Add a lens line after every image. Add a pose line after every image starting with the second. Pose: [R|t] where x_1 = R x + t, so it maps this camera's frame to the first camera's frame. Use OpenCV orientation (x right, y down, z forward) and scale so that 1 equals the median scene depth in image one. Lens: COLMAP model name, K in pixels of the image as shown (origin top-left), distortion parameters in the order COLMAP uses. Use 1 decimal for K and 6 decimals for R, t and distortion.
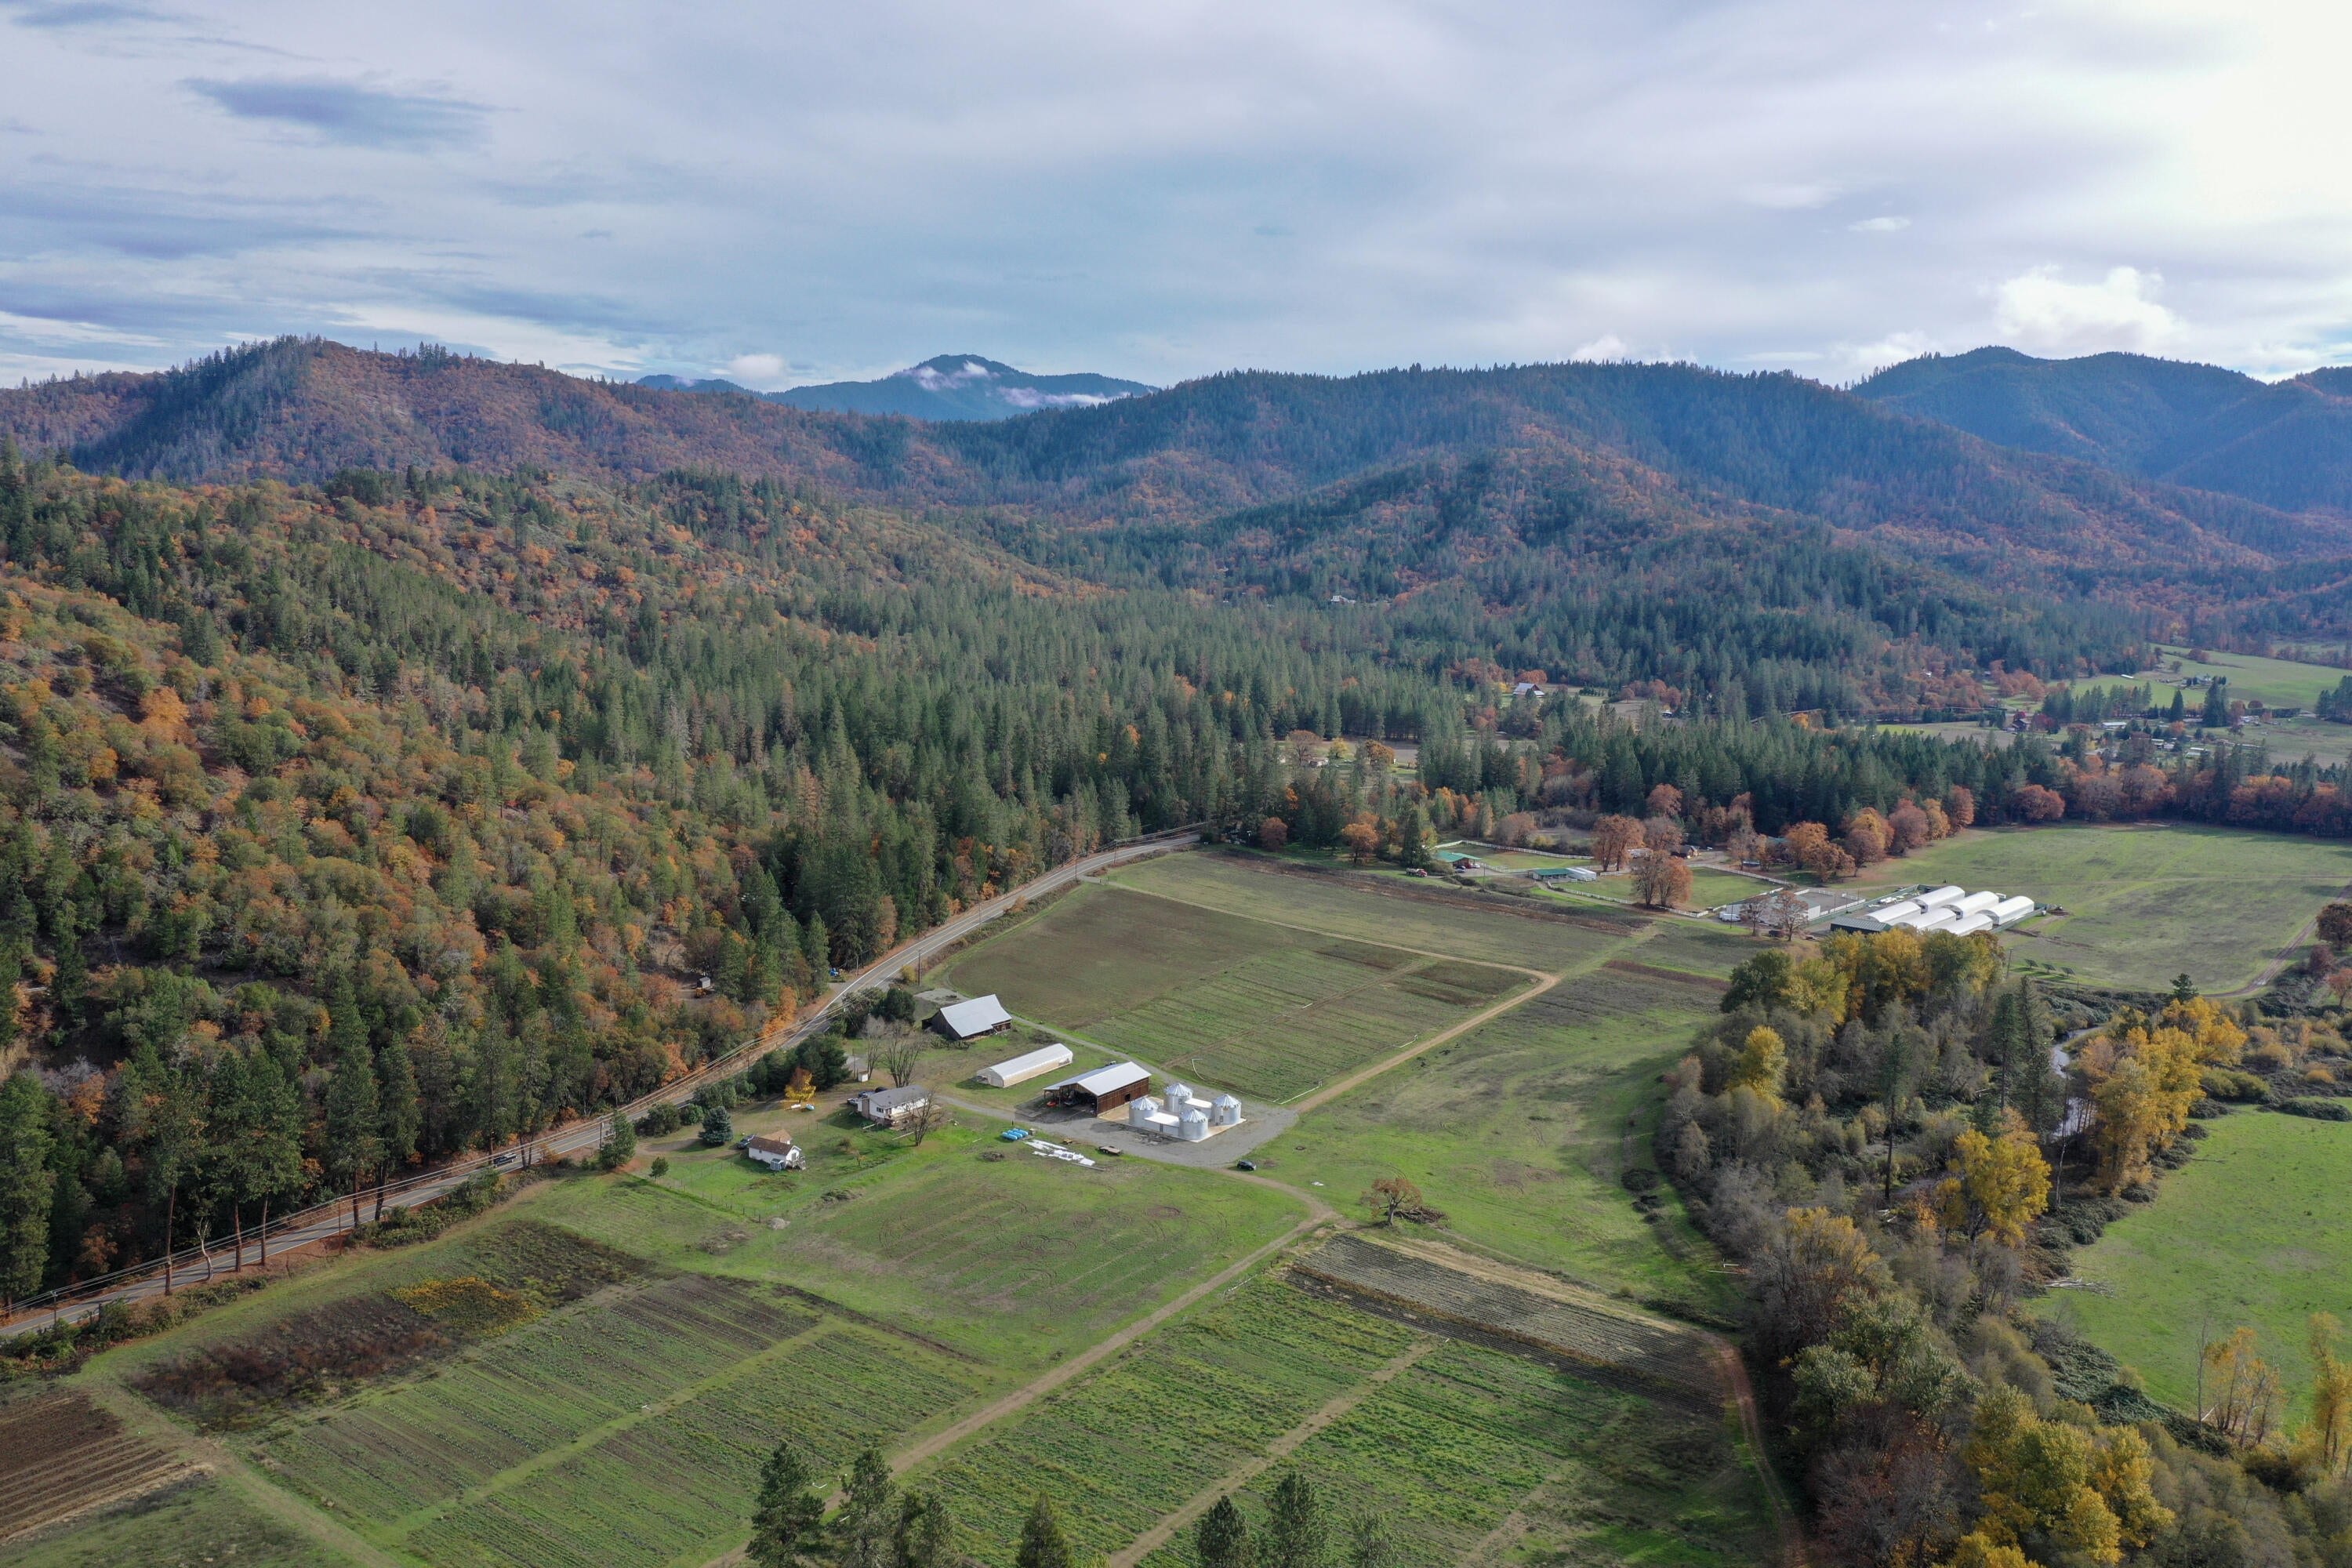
lens RADIAL K [[1842.4, 0, 1176.0], [0, 1842.4, 784.0], [0, 0, 1]] dist [0.005983, 0.002952]
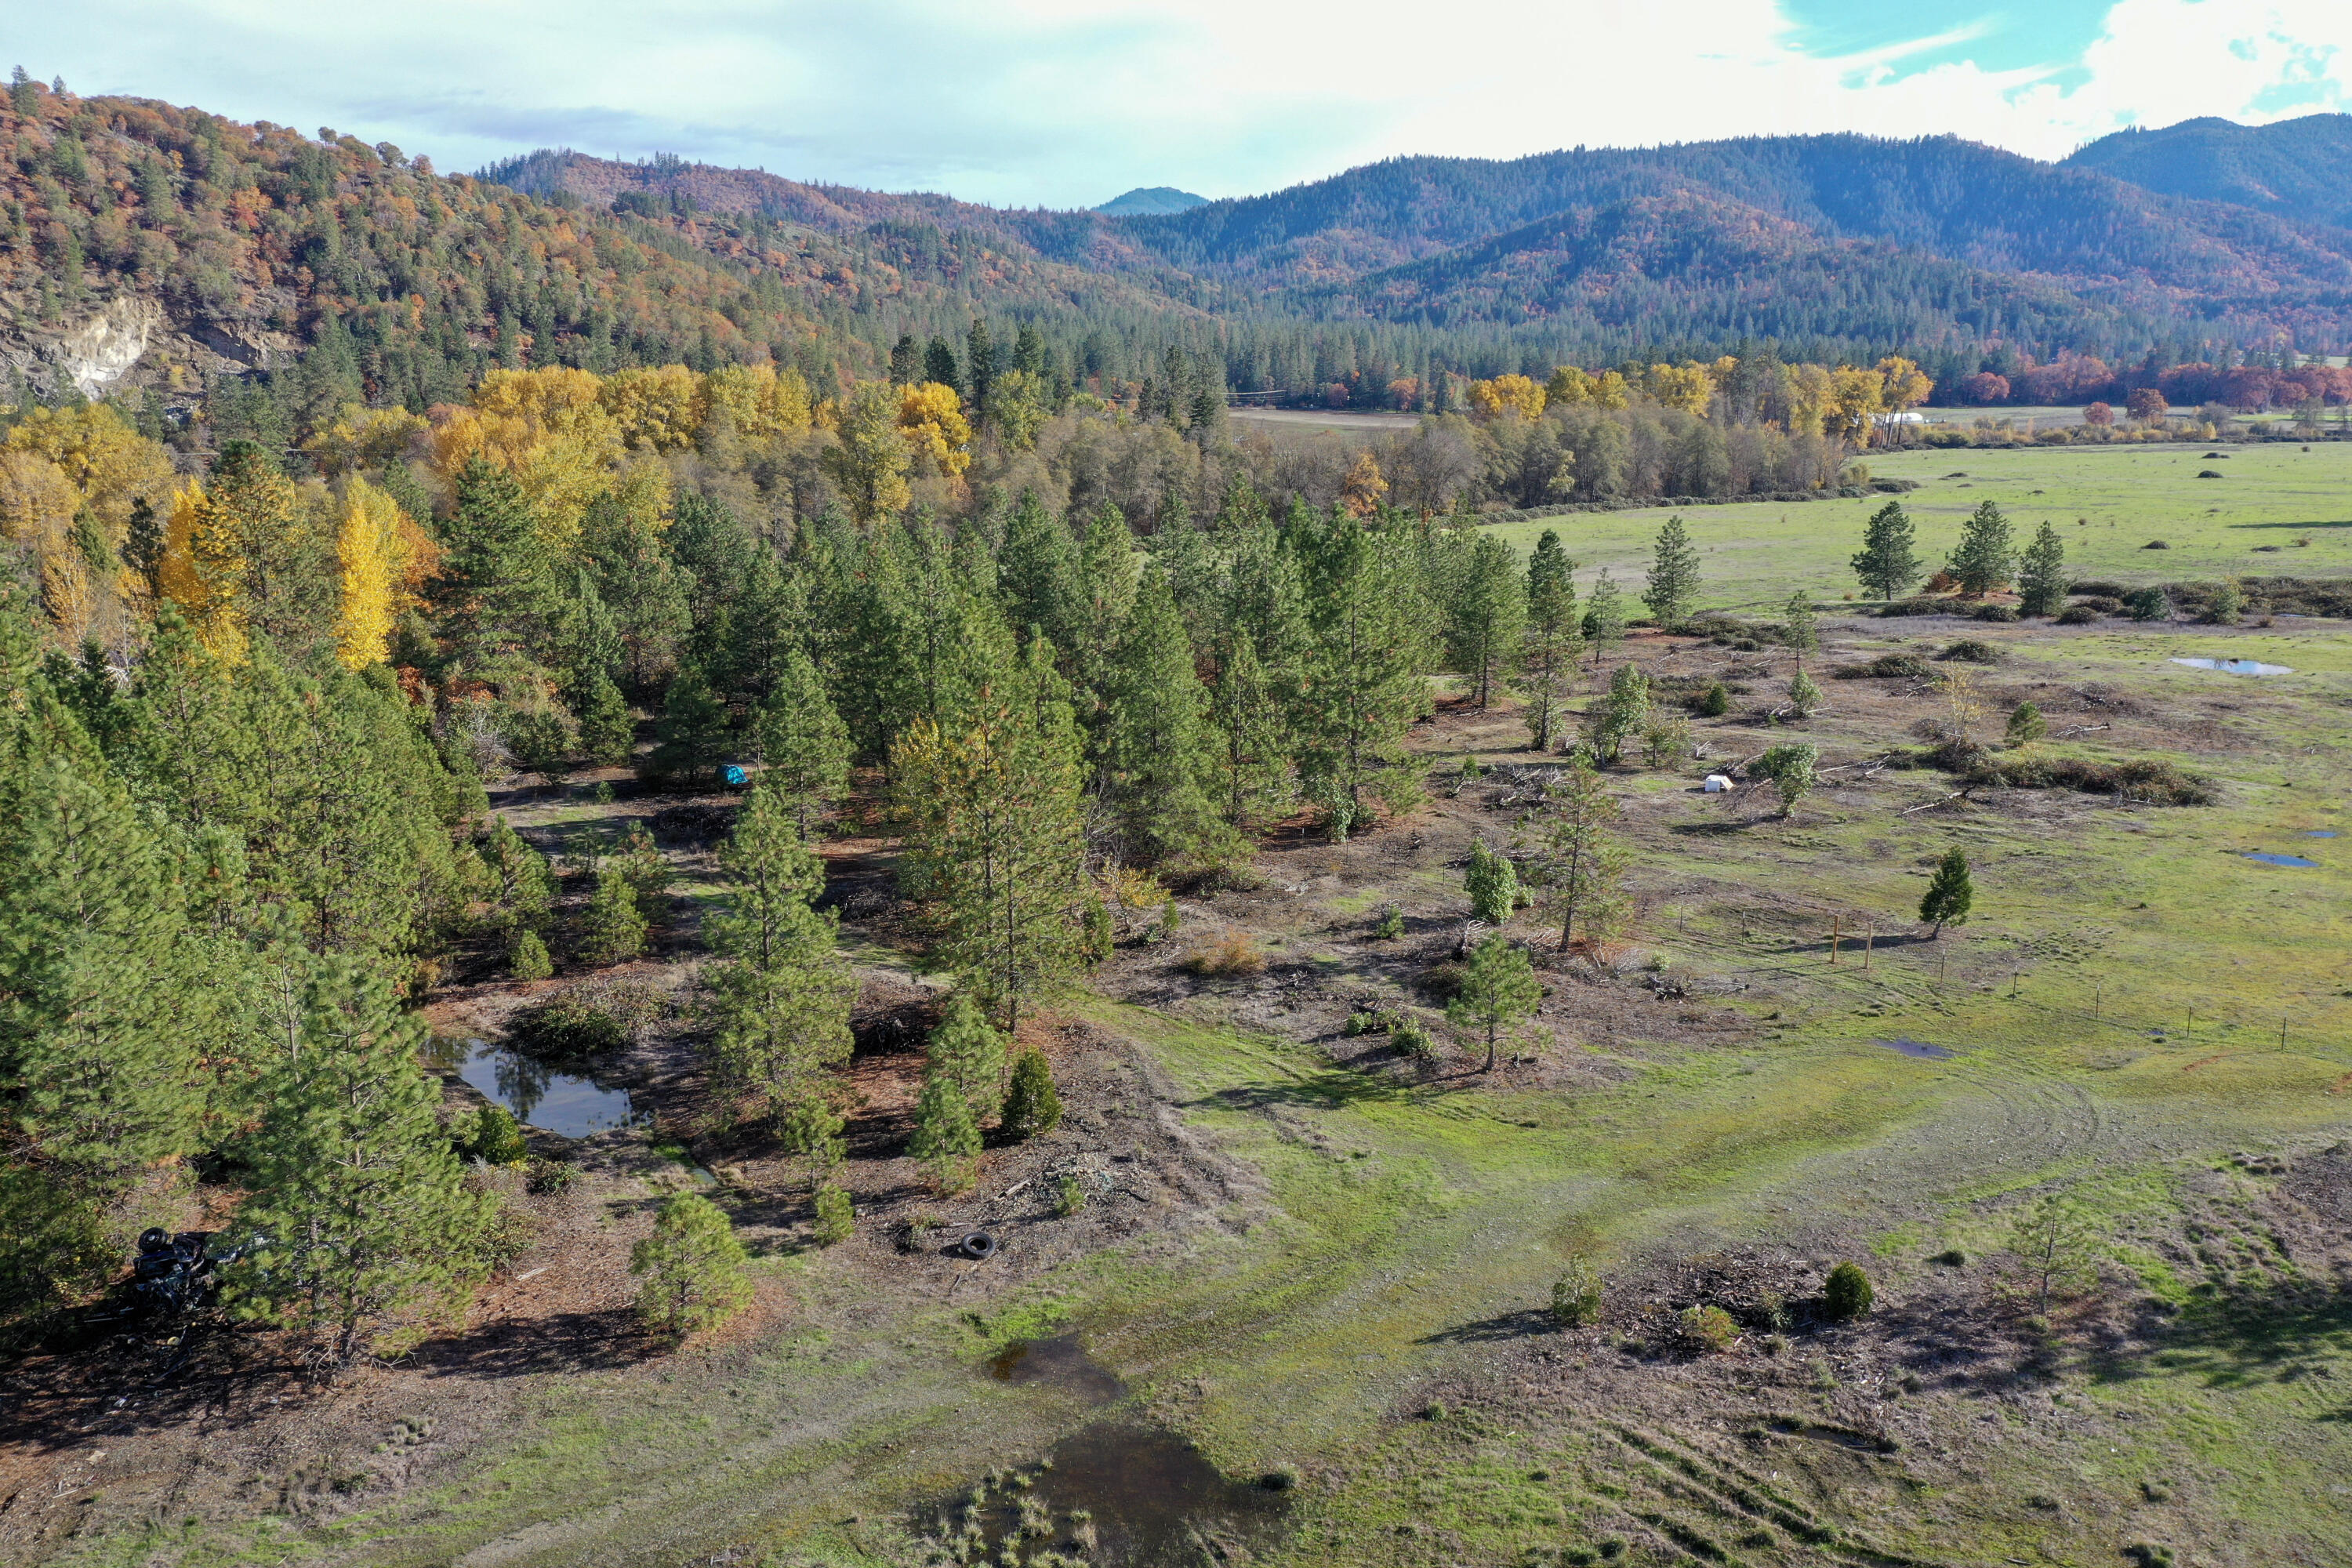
lens RADIAL K [[1873.5, 0, 1176.0], [0, 1873.5, 784.0], [0, 0, 1]] dist [0.008206, 0.001376]
pose [[0.993567, -0.002939, -0.113209, 0.034124], [0.010720, 0.997616, 0.068178, 0.080823], [0.112739, -0.068953, 0.991229, -0.133899]]
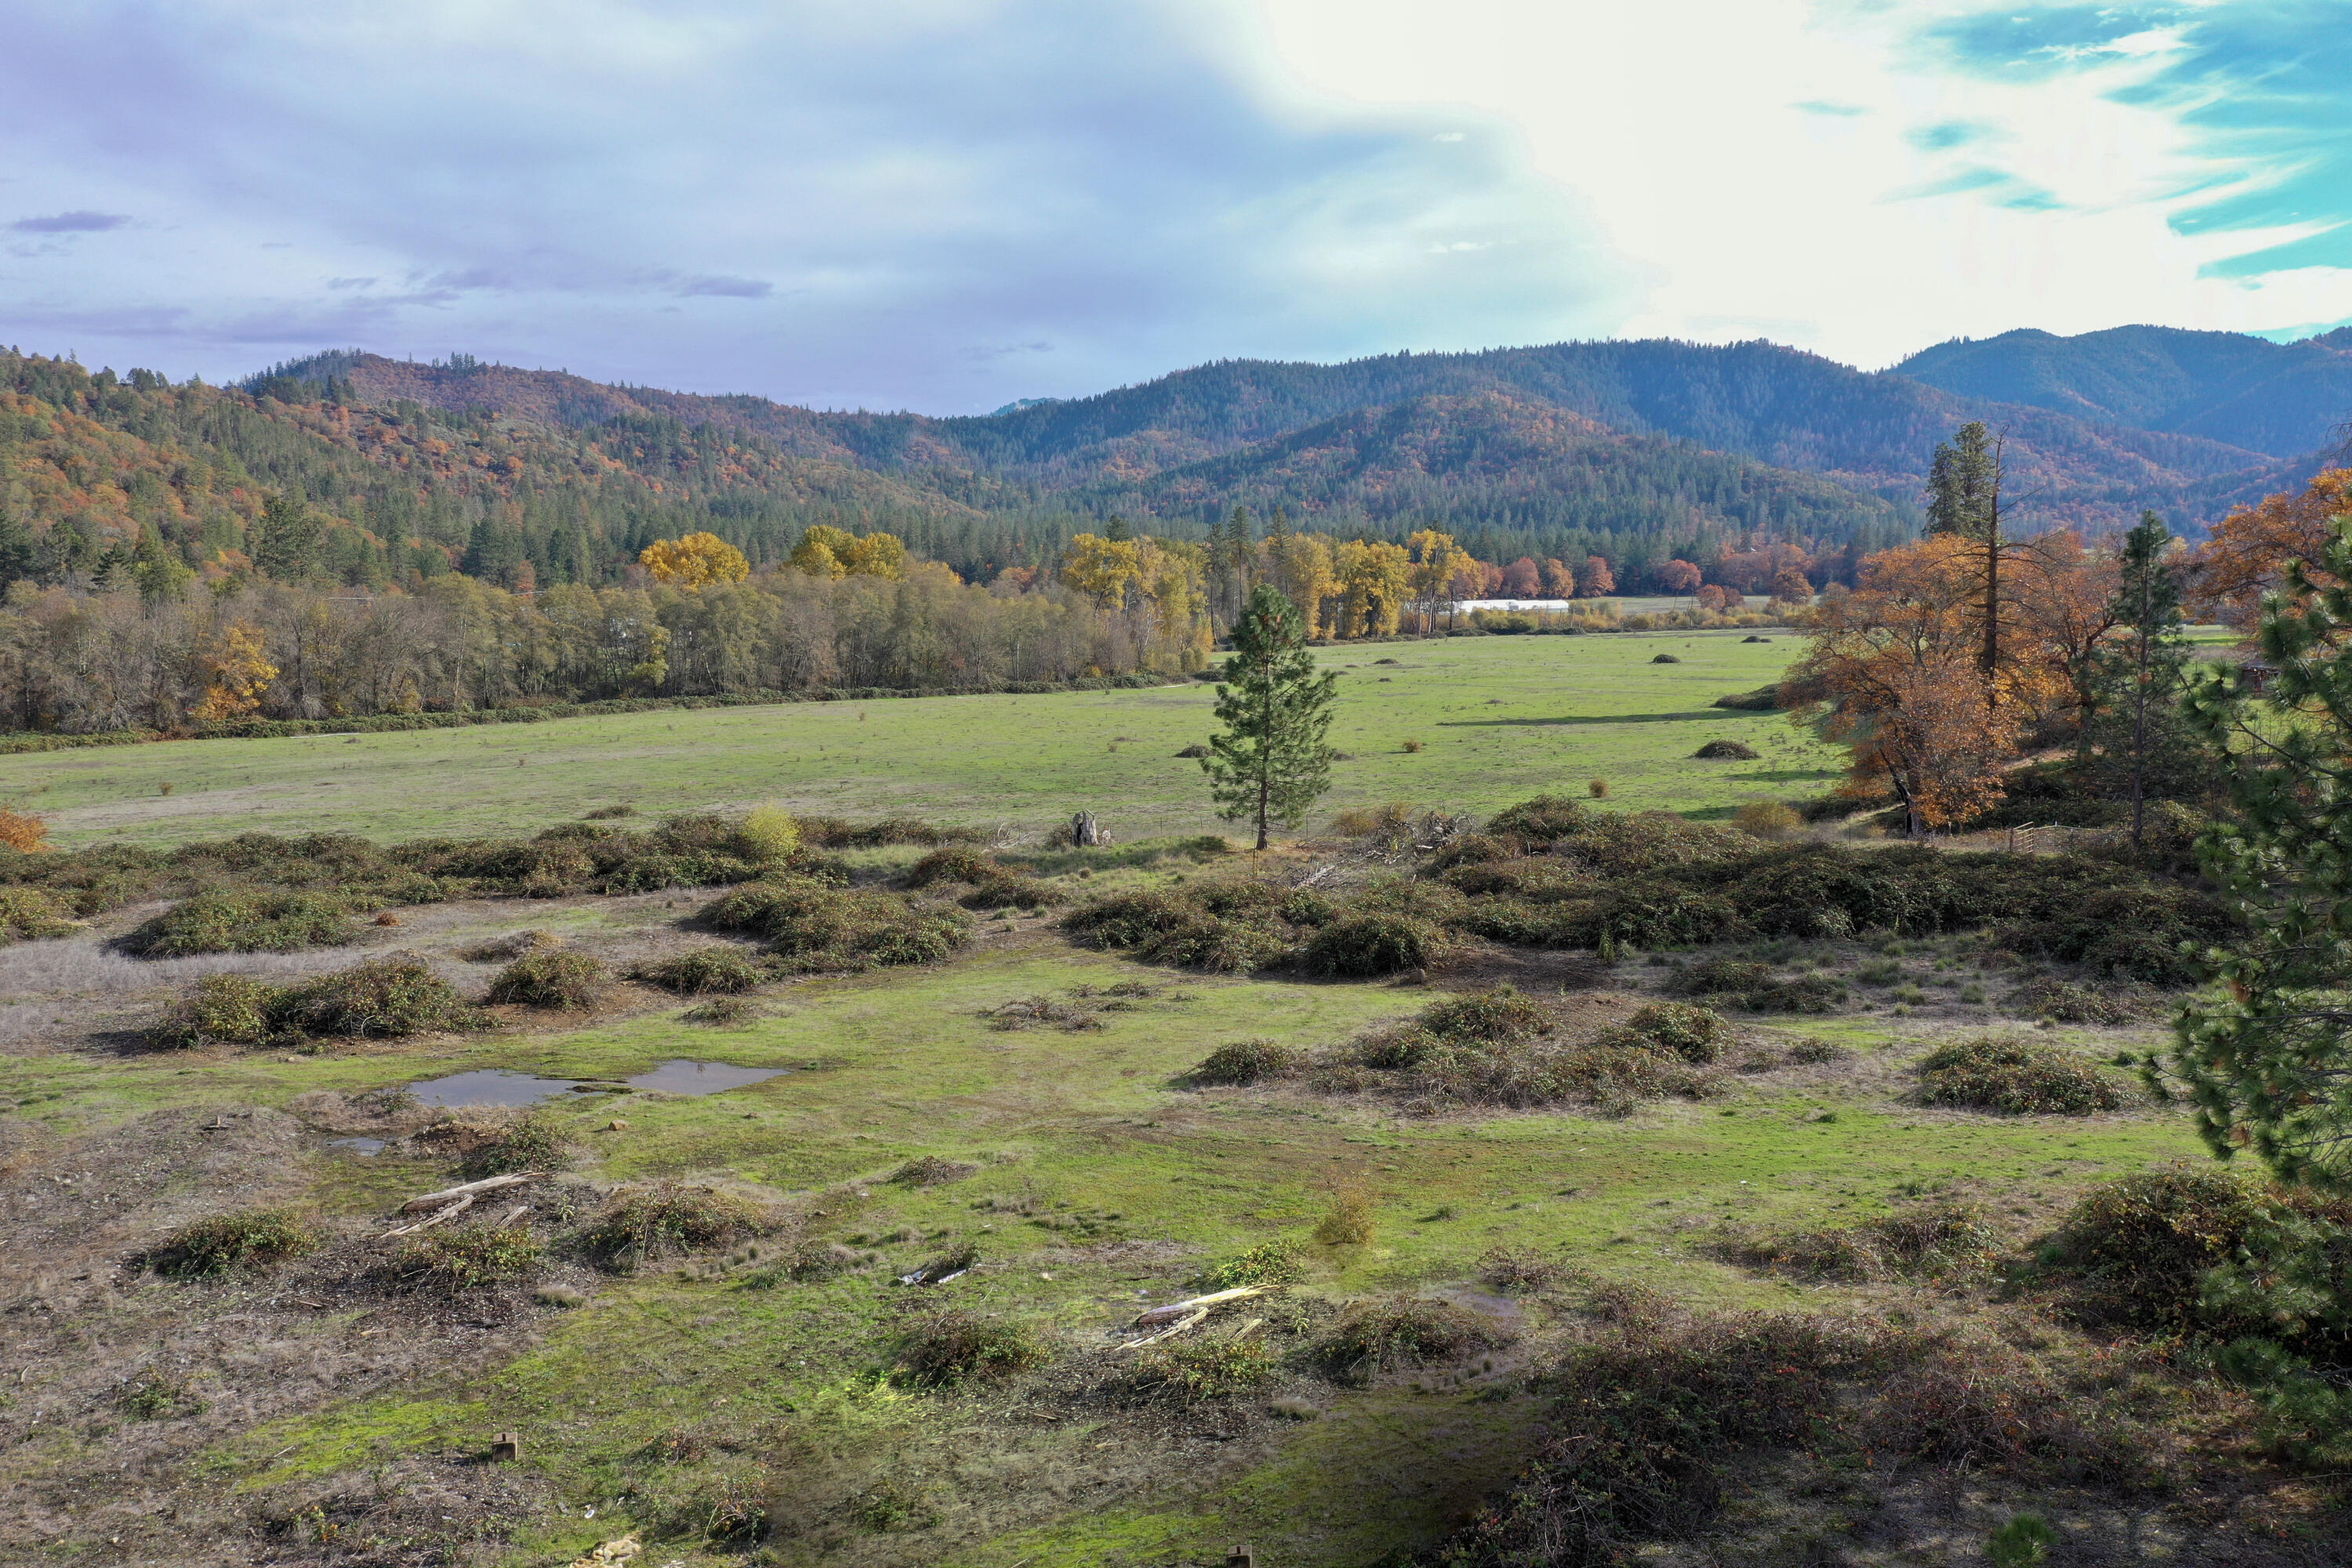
lens RADIAL K [[1866.3, 0, 1192.9], [0, 1866.3, 789.3], [0, 0, 1]] dist [0.005561, 0.009964]
pose [[0.997597, -0.024029, -0.064986, 0.108260], [0.021780, 0.999146, -0.035105, 0.078188], [0.065774, 0.033606, 0.997268, -0.067911]]
